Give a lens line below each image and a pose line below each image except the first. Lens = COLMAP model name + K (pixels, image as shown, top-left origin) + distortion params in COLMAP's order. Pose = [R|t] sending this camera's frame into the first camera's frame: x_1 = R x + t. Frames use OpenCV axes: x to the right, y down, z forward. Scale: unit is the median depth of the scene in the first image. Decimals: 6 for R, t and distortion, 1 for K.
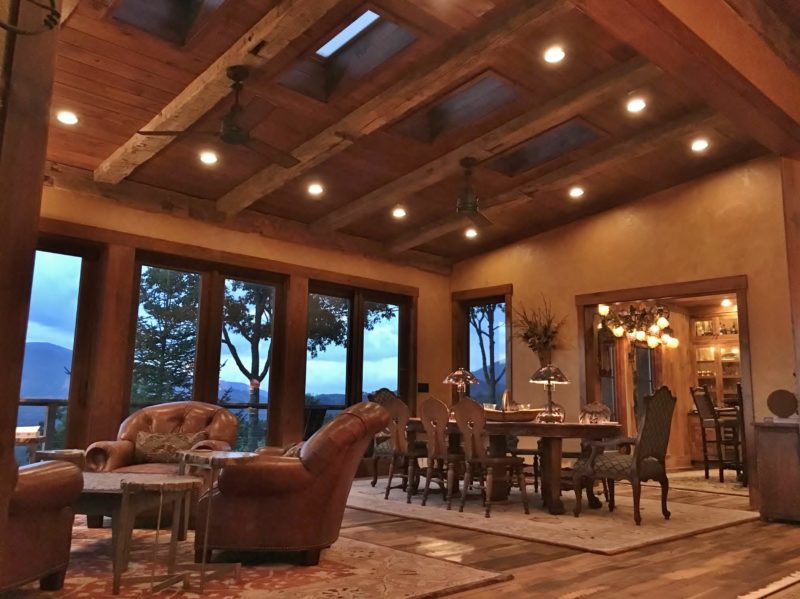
lens RADIAL K [[684.1, 0, 398.3], [0, 684.1, 298.0], [0, 0, 1]] dist [0.017422, -0.007456]
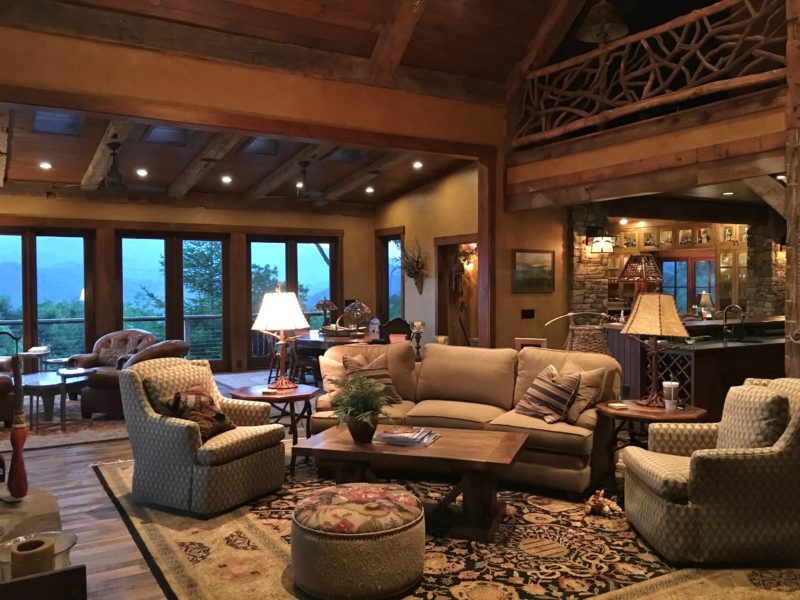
lens RADIAL K [[684.1, 0, 399.5], [0, 684.1, 298.6], [0, 0, 1]] dist [0.017422, -0.007456]
pose [[0.976834, -0.018210, -0.213223, 0.476958], [0.056098, 0.983319, 0.173020, -0.122644], [0.206515, -0.180973, 0.961561, -0.329805]]
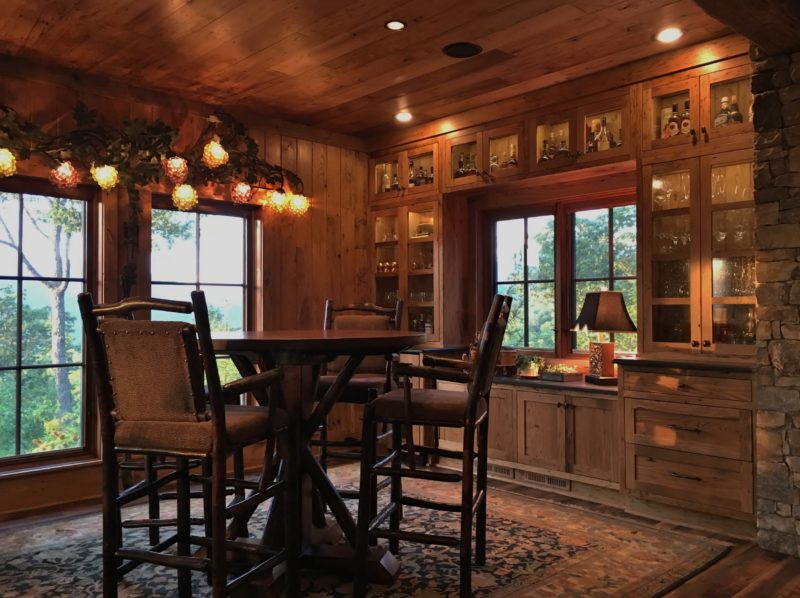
lens RADIAL K [[684.1, 0, 400.5], [0, 684.1, 301.0], [0, 0, 1]] dist [0.017422, -0.007456]
pose [[0.999781, -0.020786, 0.002568, 0.645611], [0.020179, 0.988849, 0.147549, 0.086198], [-0.005606, -0.147465, 0.989051, 0.715229]]
